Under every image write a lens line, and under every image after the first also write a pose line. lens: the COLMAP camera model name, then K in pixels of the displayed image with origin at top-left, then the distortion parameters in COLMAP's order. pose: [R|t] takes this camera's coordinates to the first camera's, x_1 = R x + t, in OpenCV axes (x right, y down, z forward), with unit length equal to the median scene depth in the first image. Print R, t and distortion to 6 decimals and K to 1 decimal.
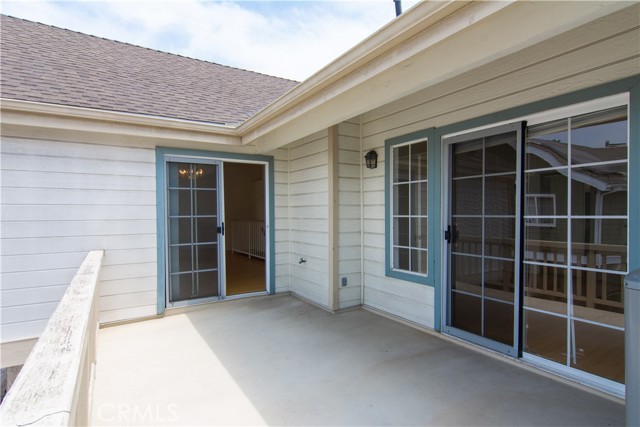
lens RADIAL K [[340.4, 0, 317.4], [0, 340.4, 216.6], [0, 0, 1]] dist [0.000230, 0.001179]
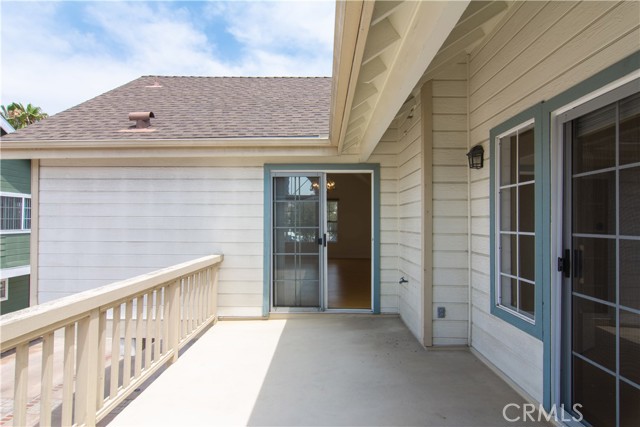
lens RADIAL K [[340.4, 0, 317.4], [0, 340.4, 216.6], [0, 0, 1]] dist [0.000230, 0.001179]
pose [[0.838206, -0.000936, -0.545353, 0.276427], [-0.014251, 0.999619, -0.023618, -0.011076], [0.545167, 0.027569, 0.837874, 0.166401]]
